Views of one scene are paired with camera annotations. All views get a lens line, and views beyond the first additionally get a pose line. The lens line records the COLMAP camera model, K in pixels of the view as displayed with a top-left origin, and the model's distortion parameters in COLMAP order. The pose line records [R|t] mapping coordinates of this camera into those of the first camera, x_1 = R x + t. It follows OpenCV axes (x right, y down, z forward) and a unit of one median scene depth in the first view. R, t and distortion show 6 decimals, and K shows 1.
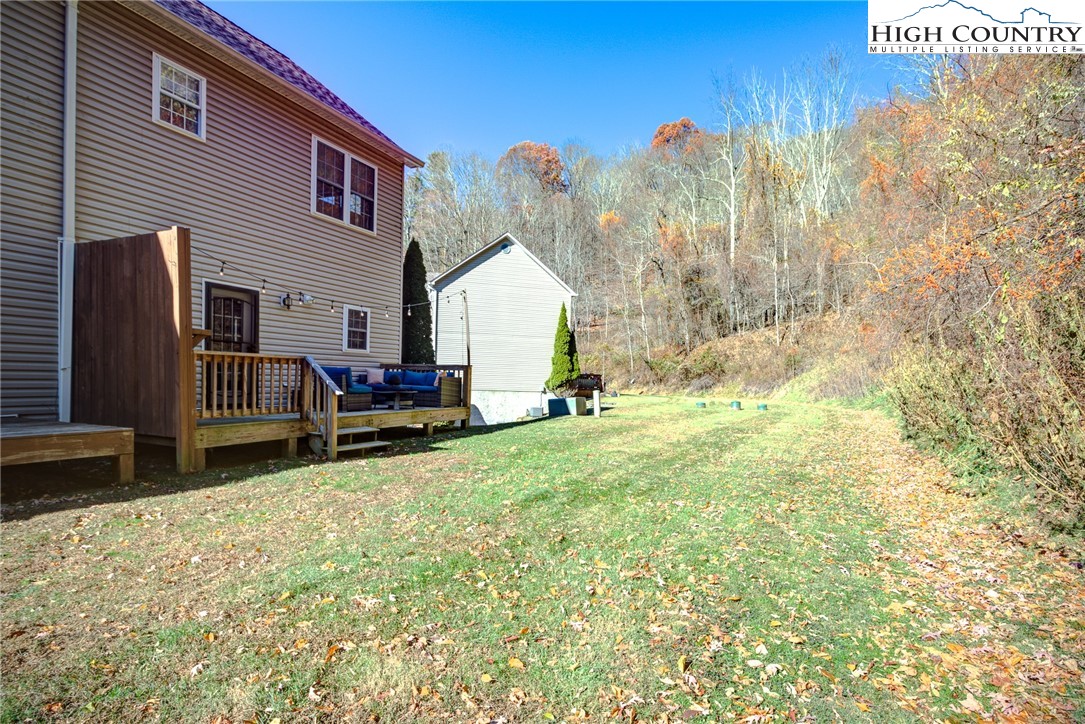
lens RADIAL K [[546.7, 0, 541.7], [0, 546.7, 375.9], [0, 0, 1]] dist [-0.001768, -0.000185]
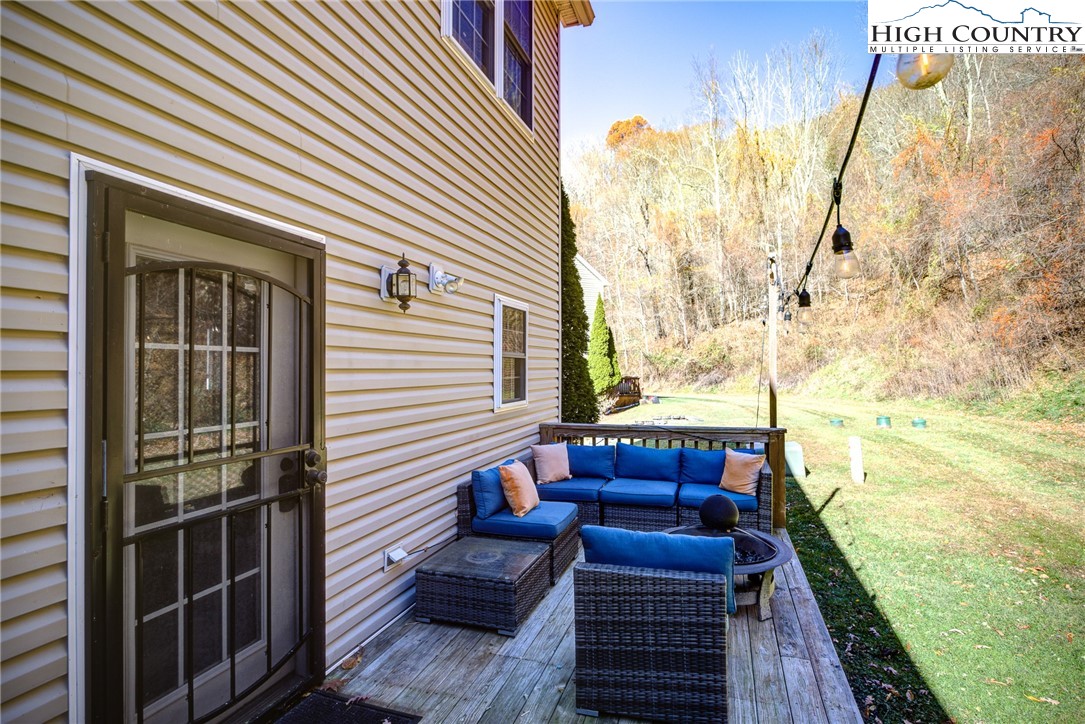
lens RADIAL K [[518.6, 0, 542.5], [0, 518.6, 362.0], [0, 0, 1]] dist [-0.019923, -0.000614]
pose [[0.994078, -0.032637, 0.103650, -0.299402], [0.033477, 0.999419, -0.006383, -0.063407], [-0.103381, 0.009816, 0.994593, 0.504974]]
